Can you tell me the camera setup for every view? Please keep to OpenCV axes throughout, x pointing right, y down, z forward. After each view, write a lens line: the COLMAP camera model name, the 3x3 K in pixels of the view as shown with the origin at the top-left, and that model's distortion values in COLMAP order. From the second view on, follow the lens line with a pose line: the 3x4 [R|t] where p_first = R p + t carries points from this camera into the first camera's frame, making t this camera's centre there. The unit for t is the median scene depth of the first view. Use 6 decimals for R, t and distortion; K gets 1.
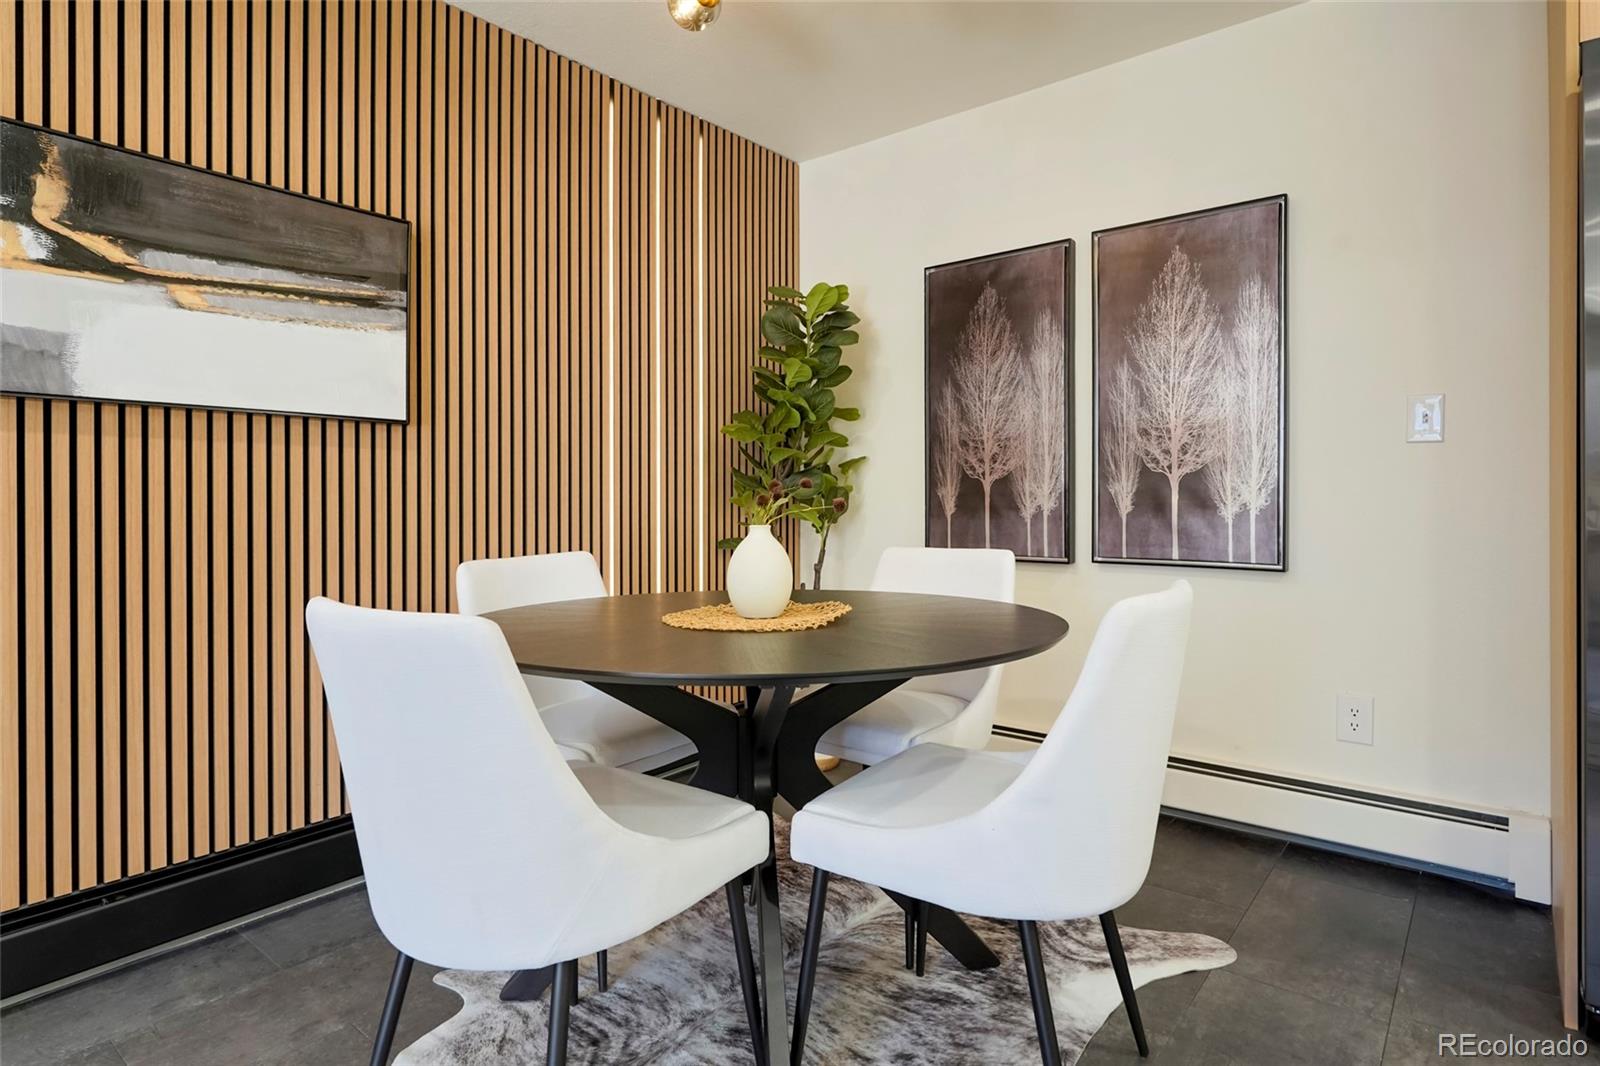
lens RADIAL K [[858.5, 0, 802.5], [0, 858.5, 497.1], [0, 0, 1]] dist [-0.001670, -0.000513]
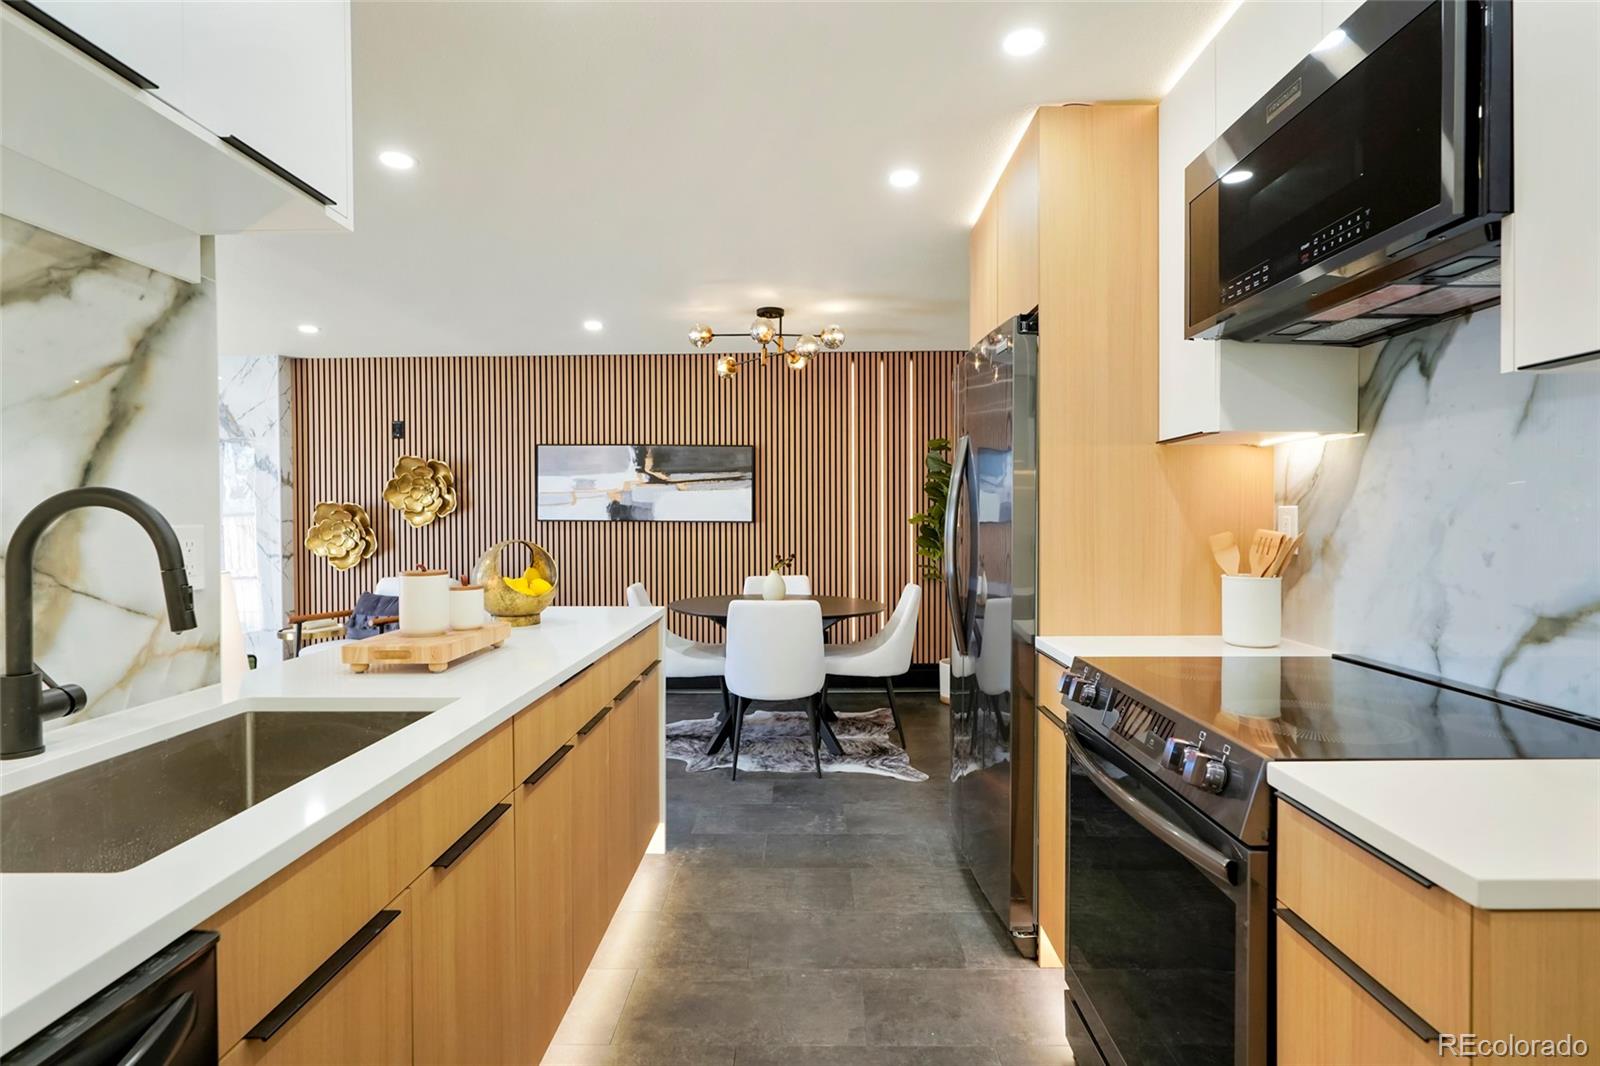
lens RADIAL K [[781.4, 0, 800.0], [0, 781.4, 533.0], [0, 0, 1]] dist [-0.000769, -0.000243]
pose [[0.621302, 0.023332, -0.783224, 1.337836], [-0.002695, 0.999614, 0.027641, -0.106384], [0.783567, -0.015062, 0.621125, -0.331729]]
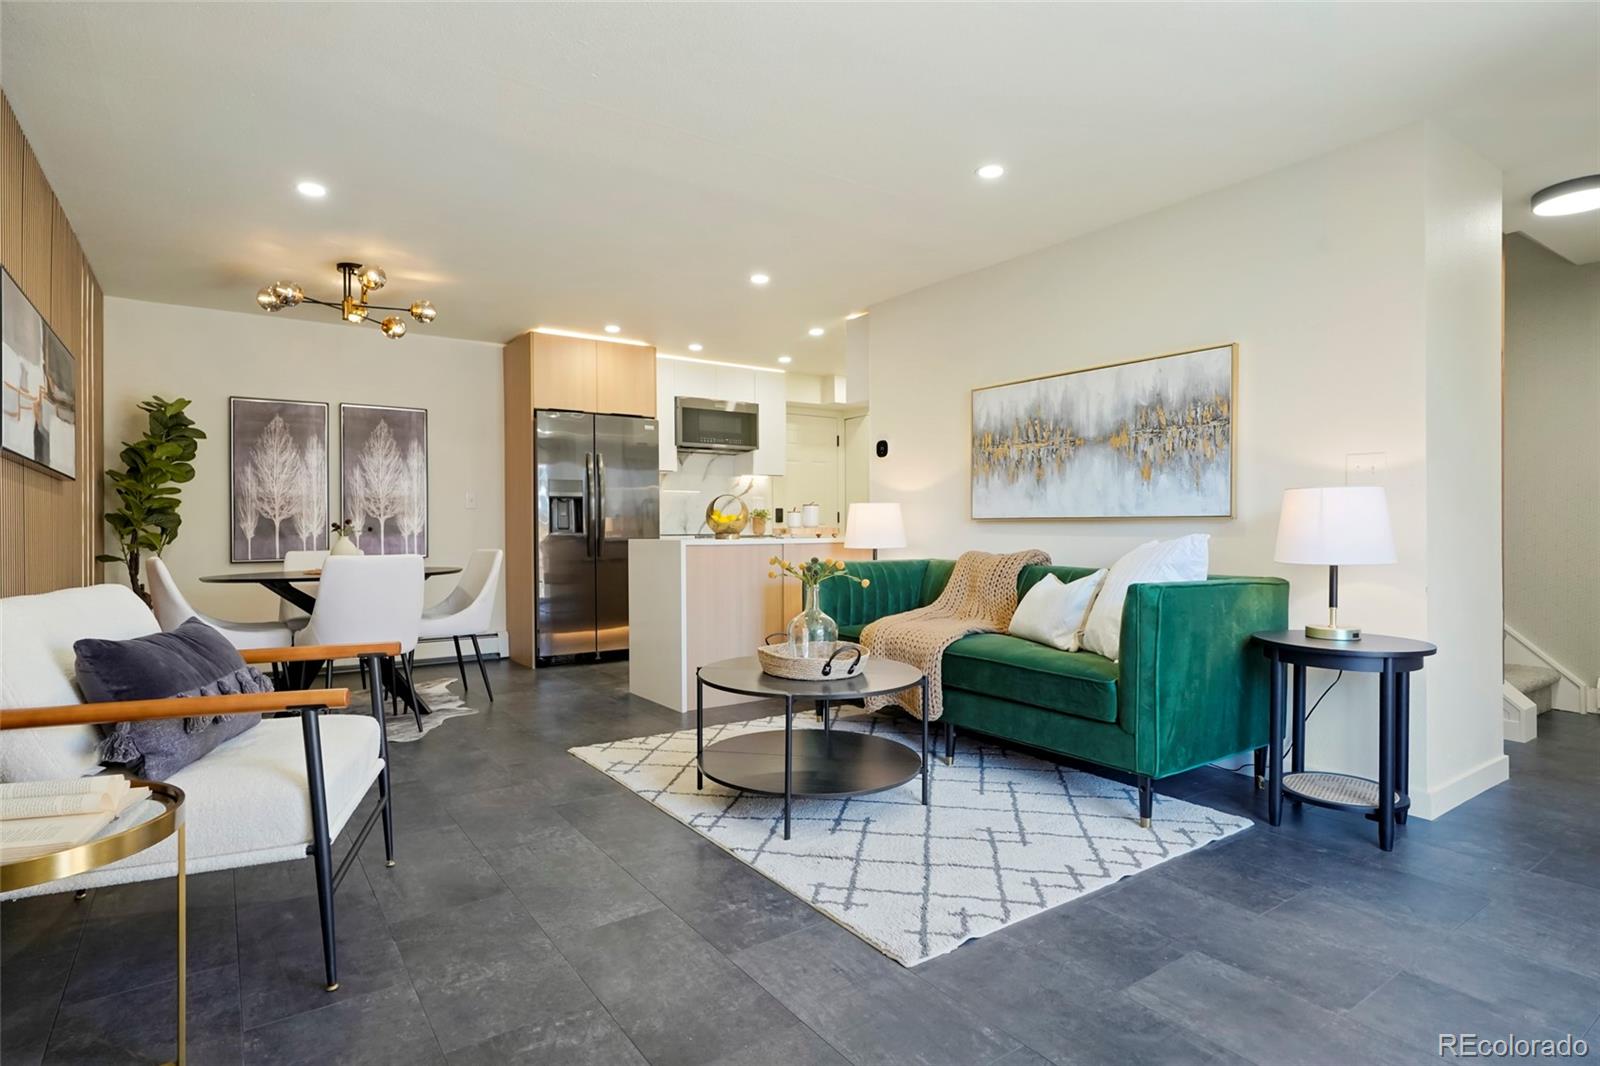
lens RADIAL K [[839.6, 0, 800.0], [0, 839.6, 533.0], [0, 0, 1]] dist [-0.001697, 0.000139]
pose [[0.271987, 0.000645, 0.962301, -1.455406], [0.005478, 0.999983, -0.002219, 0.024679], [-0.962285, 0.005875, 0.271978, -0.705224]]
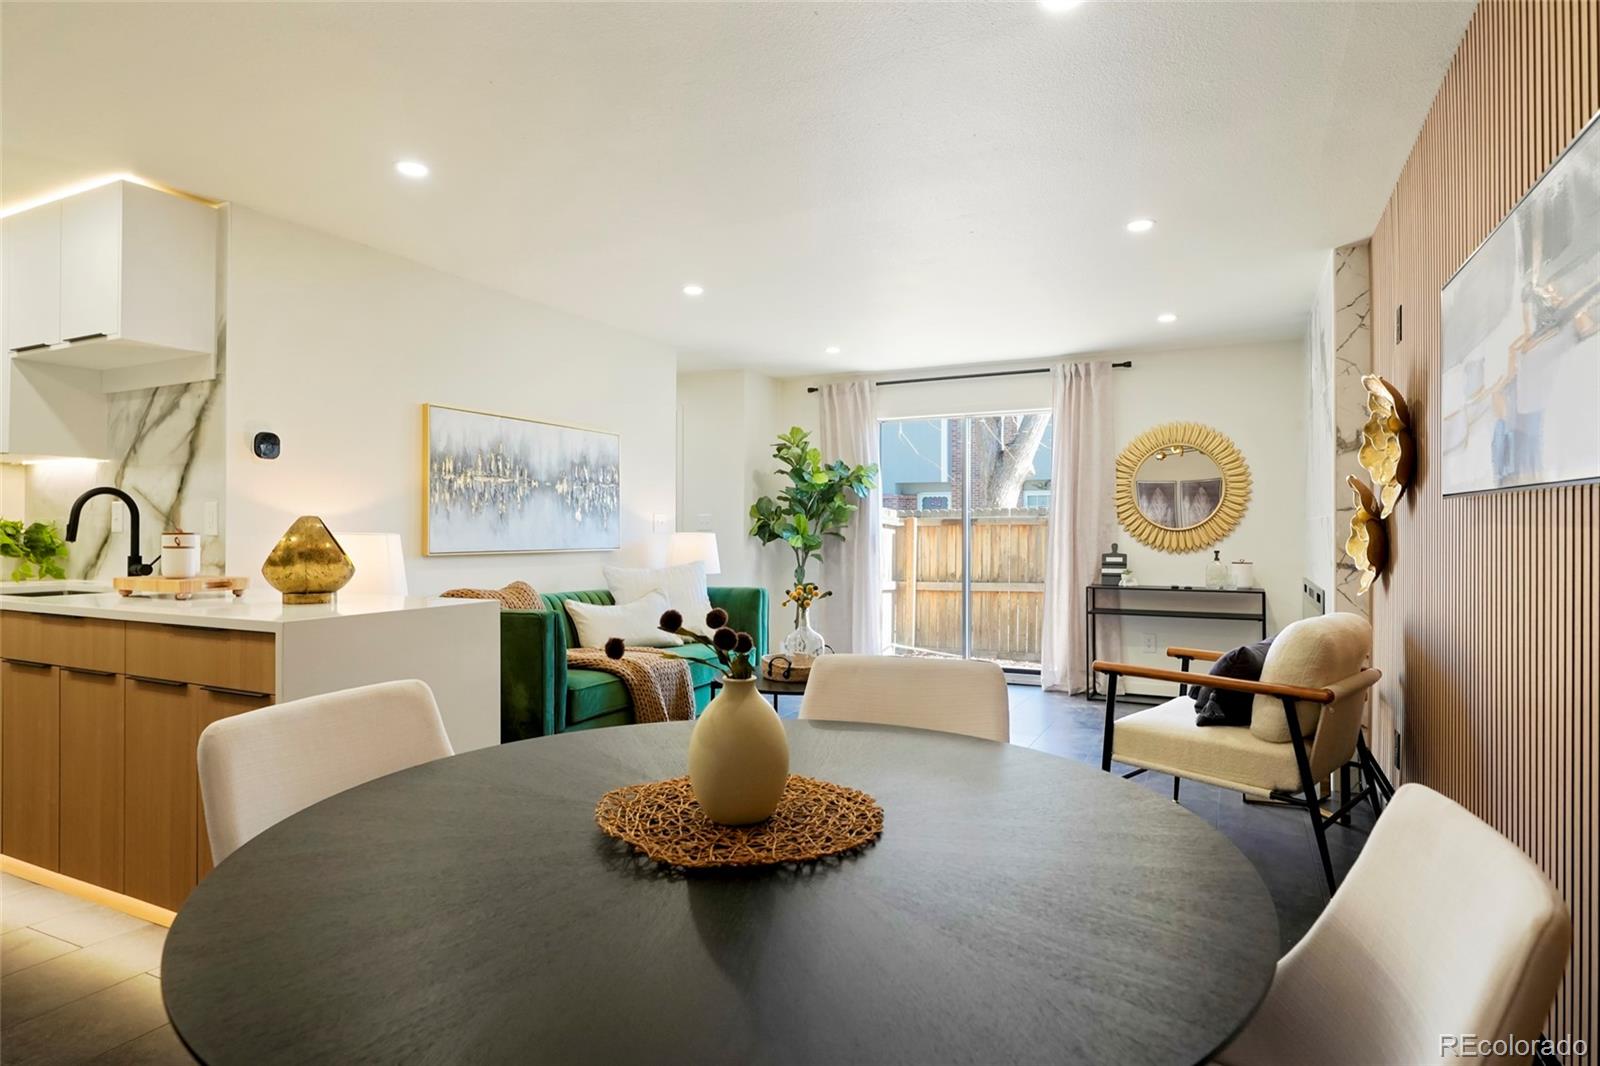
lens RADIAL K [[866.4, 0, 800.0], [0, 866.4, 533.0], [0, 0, 1]] dist [0.001087, 0.000991]
pose [[-0.975840, 0.007787, -0.218347, 0.033316], [0.005094, 0.999904, 0.012893, -0.061248], [0.218427, 0.011469, -0.975786, 1.114682]]
